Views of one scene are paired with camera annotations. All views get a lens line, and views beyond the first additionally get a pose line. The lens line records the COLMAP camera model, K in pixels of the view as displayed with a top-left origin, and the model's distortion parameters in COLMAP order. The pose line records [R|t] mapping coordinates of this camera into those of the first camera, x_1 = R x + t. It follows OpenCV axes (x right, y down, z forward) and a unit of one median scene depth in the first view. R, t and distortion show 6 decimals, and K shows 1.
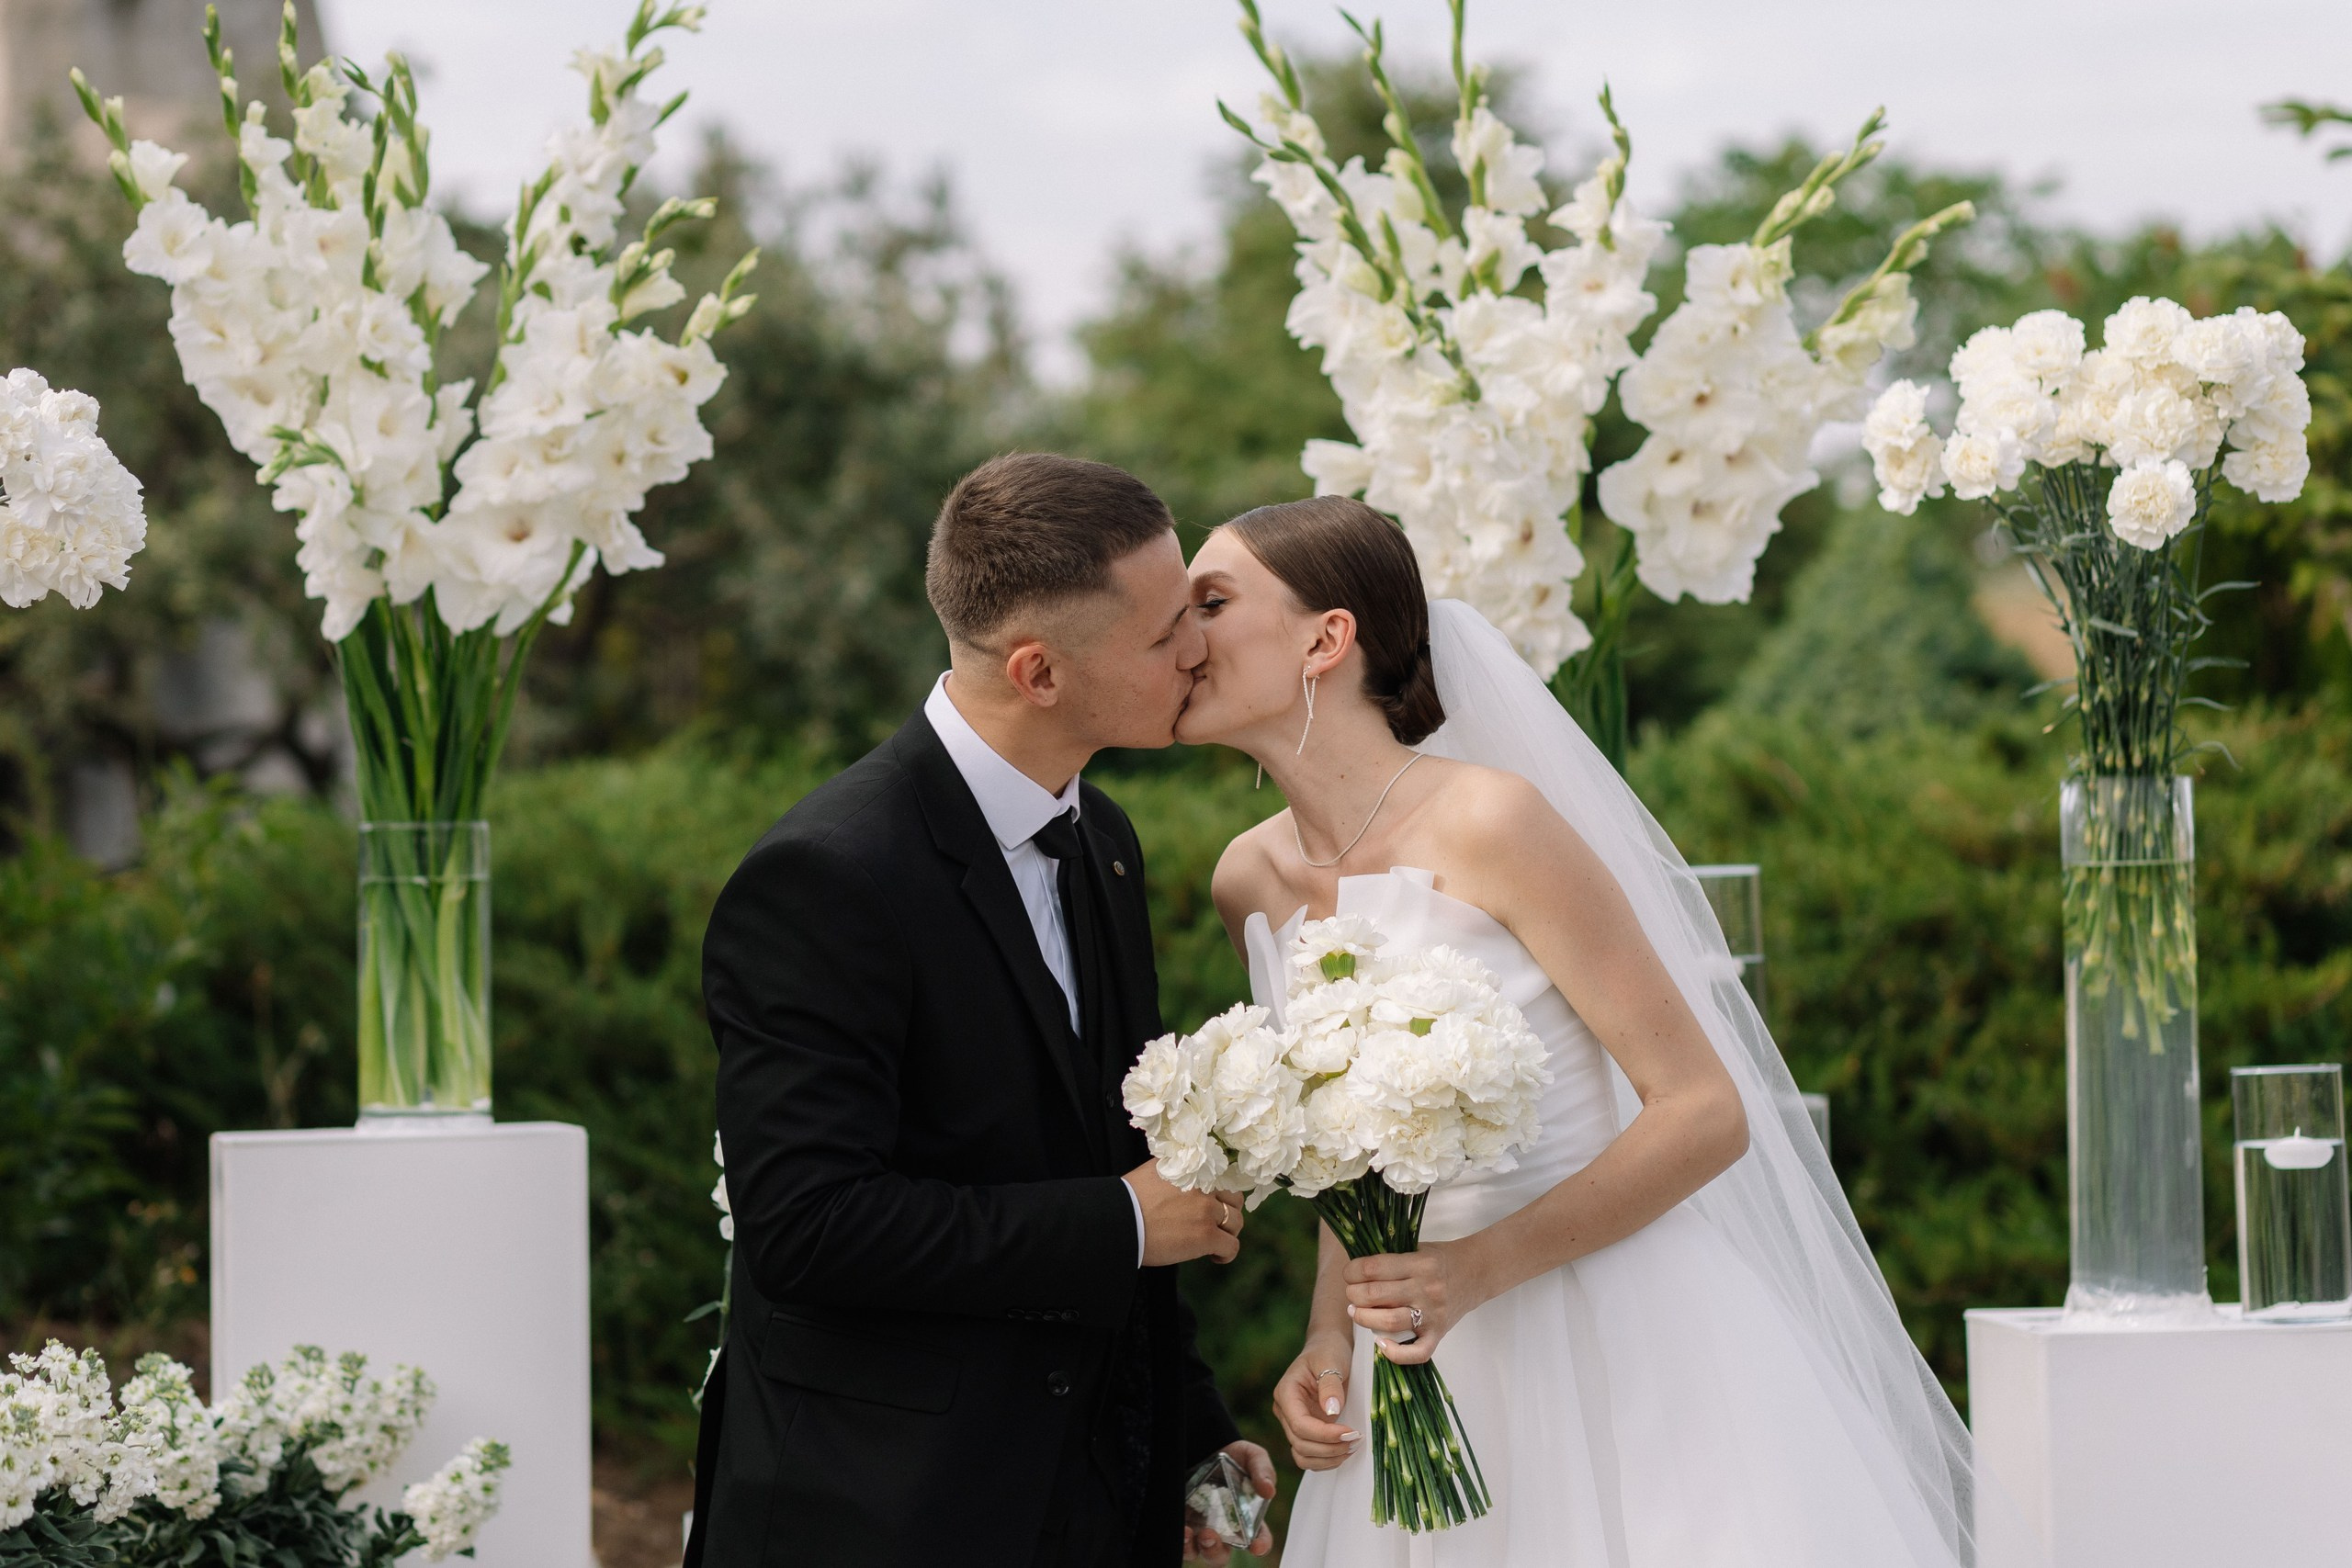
lens RADIAL K [[5874.1, 0, 1176.0], [0, 5874.1, 784.0], [0, 0, 1]] dist [0.567438, -5.636008]
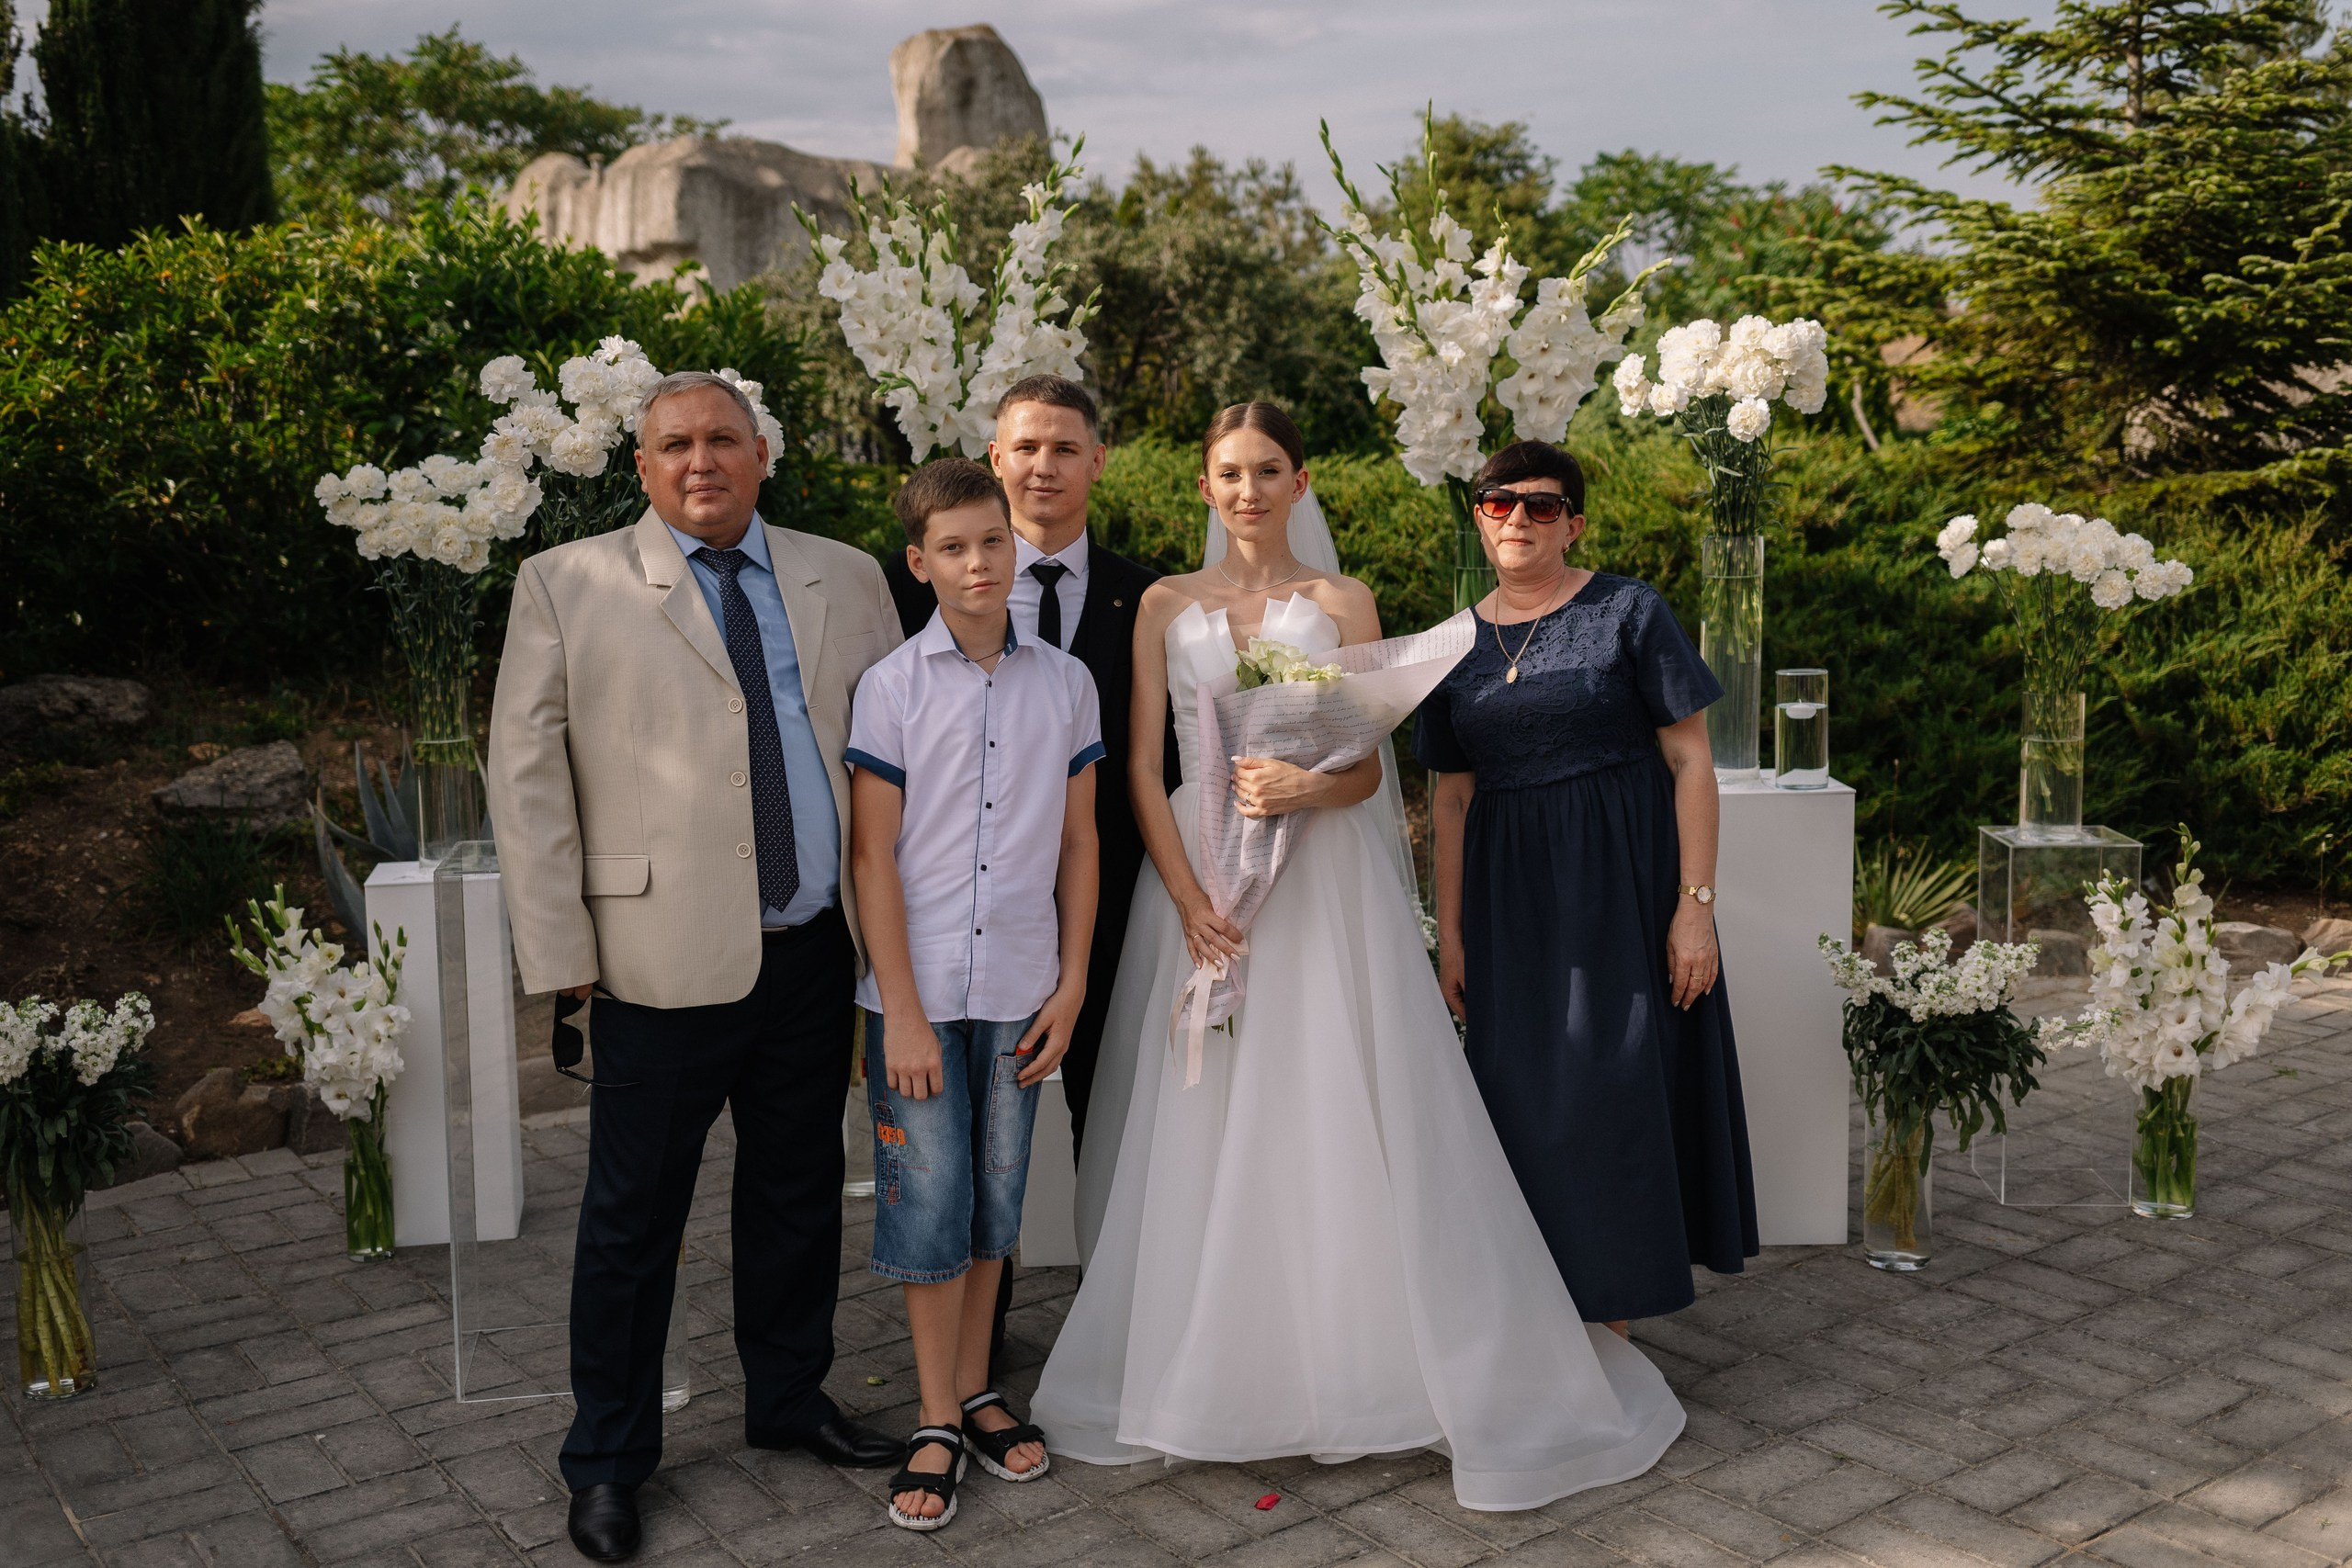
lens RADIAL K [[2217.7, 0, 1176.0], [0, 2217.7, 784.0], [0, 0, 1]] dist [0.036512, -0.090802]
pose [[0.995587, 0.019020, -0.091891, 0.033679], [-0.003033, 0.985253, 0.171077, -0.048244], [0.093790, -0.170043, 0.980963, 0.170630]]
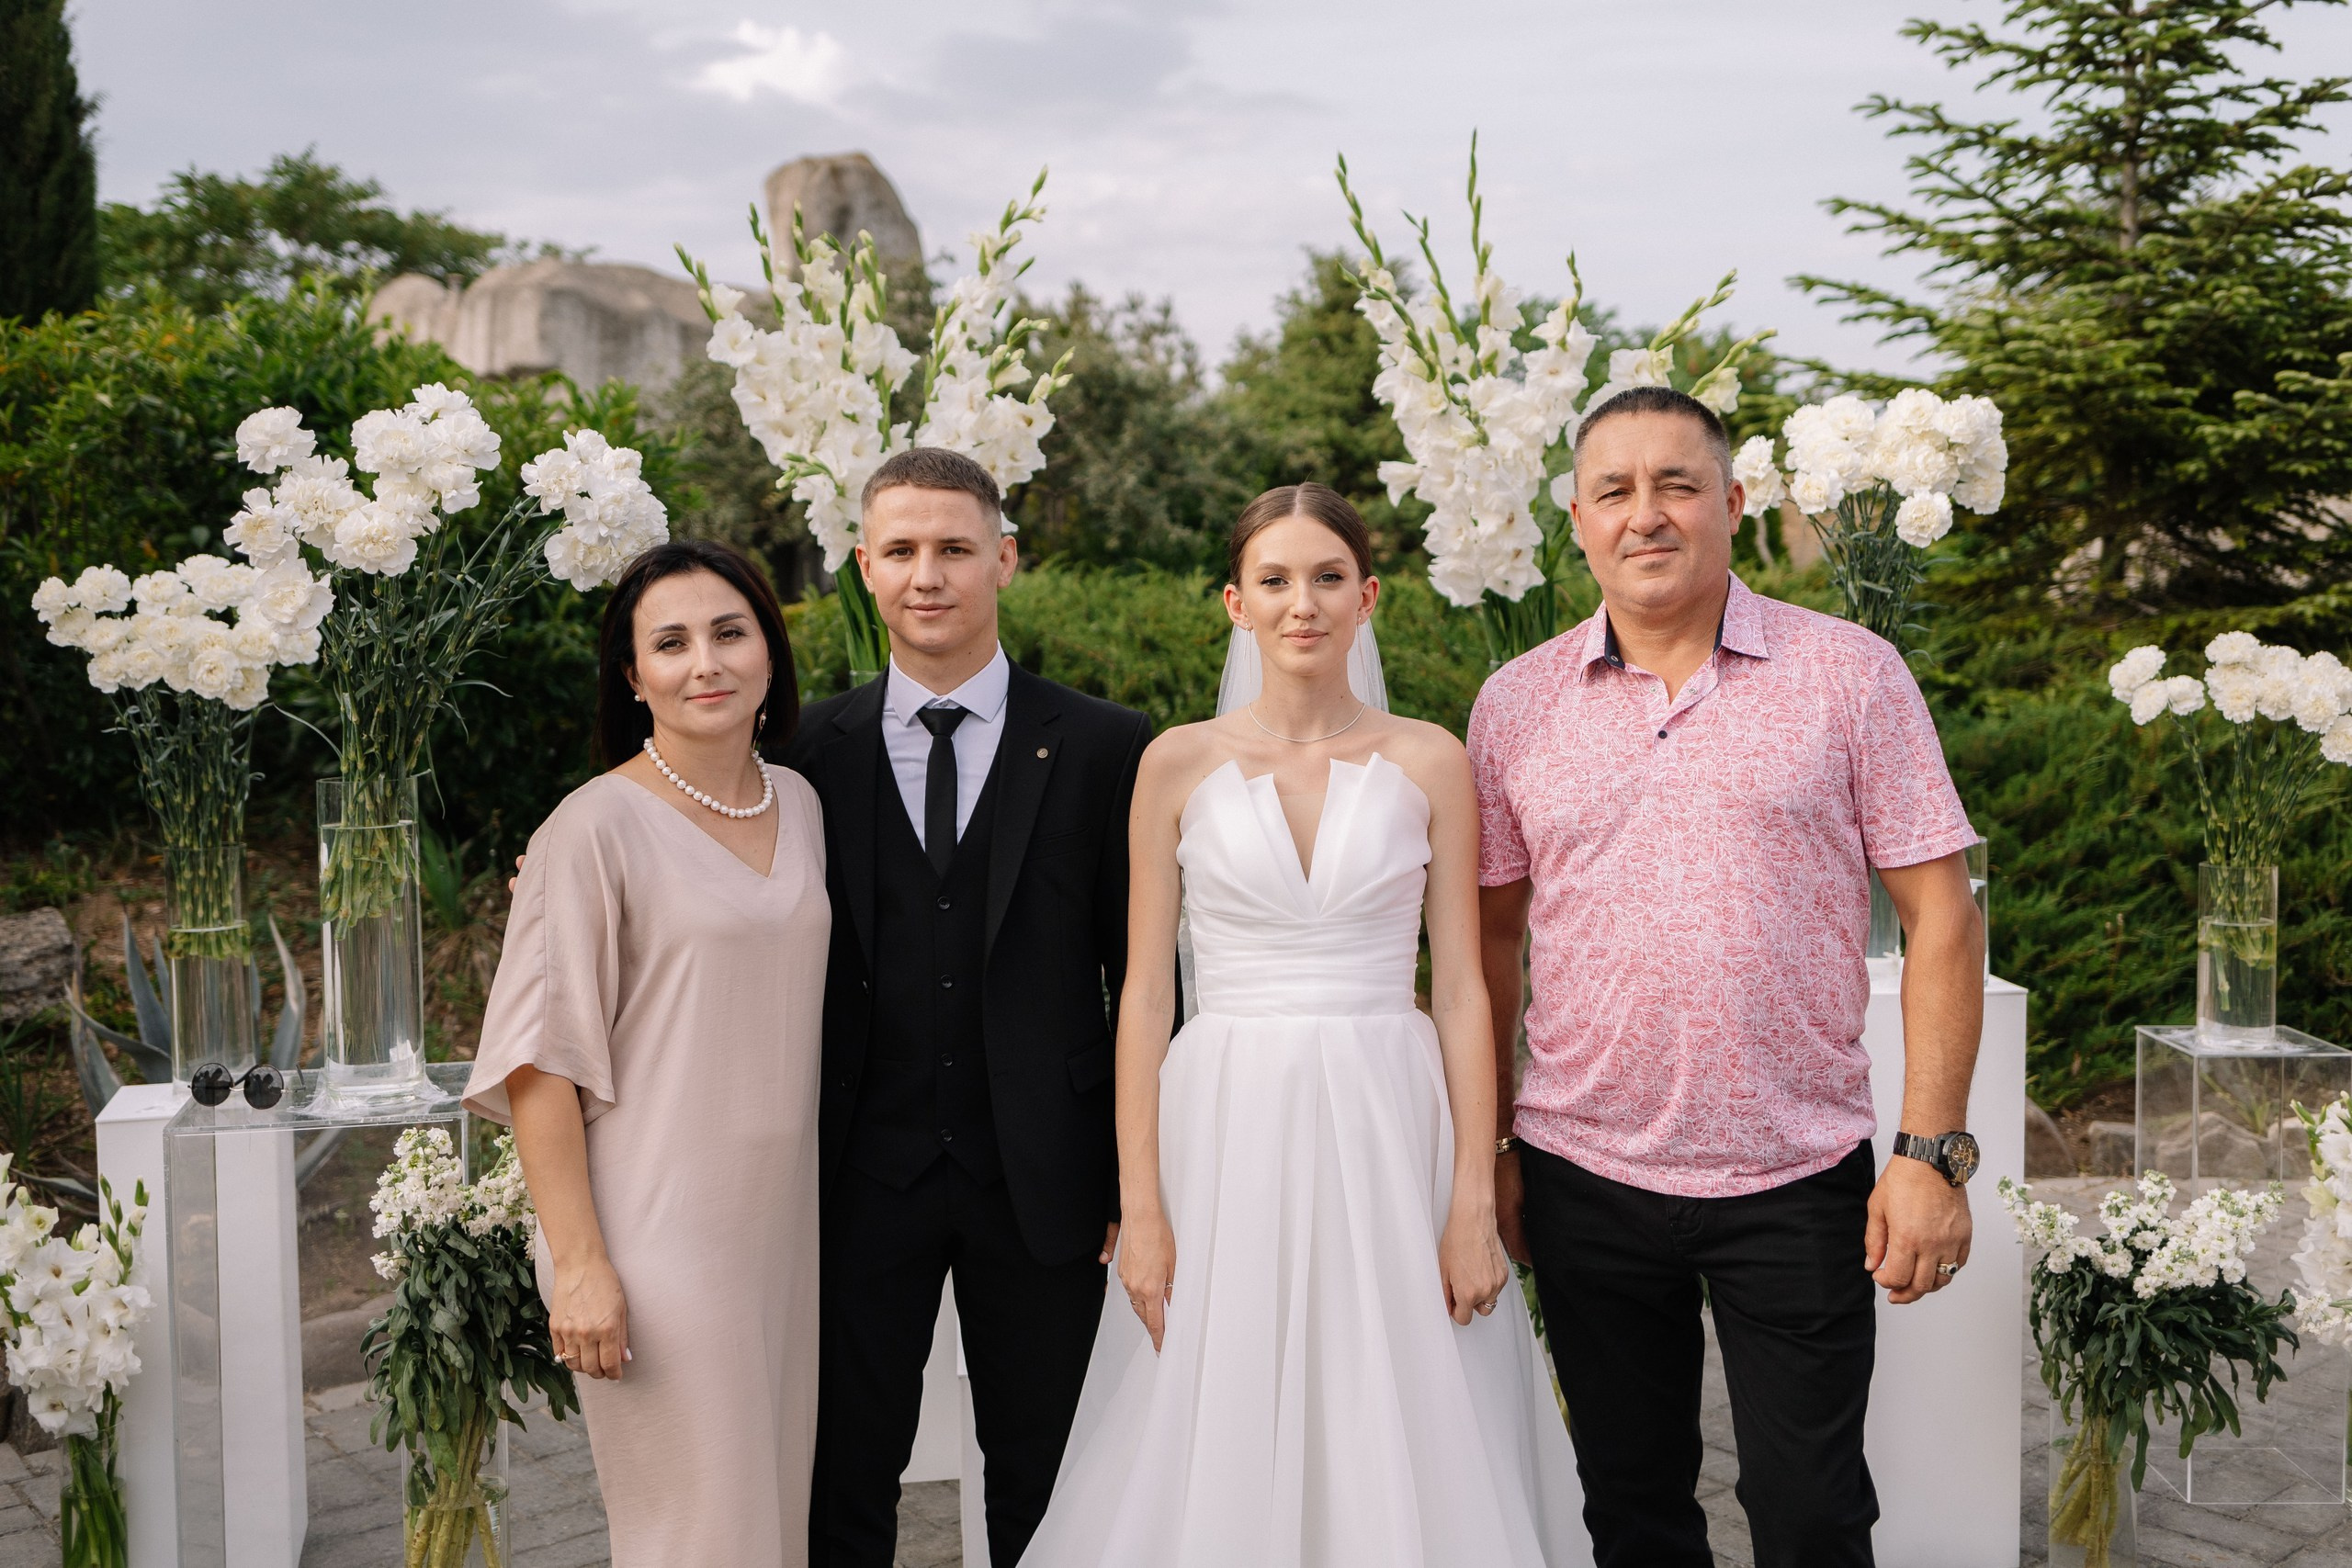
lens RADIAL K [[2224.5, 0, 1172.5], [0, 2224.5, 798.9], [0, 0, 1]] dist [0.008788, -0.046209]
pose [[0.999304, 0.015430, -0.033974, -0.017395], [-0.011382, 0.993154, 0.116254, -0.035430], [0.035536, -0.115787, 0.992638, 0.340894]]
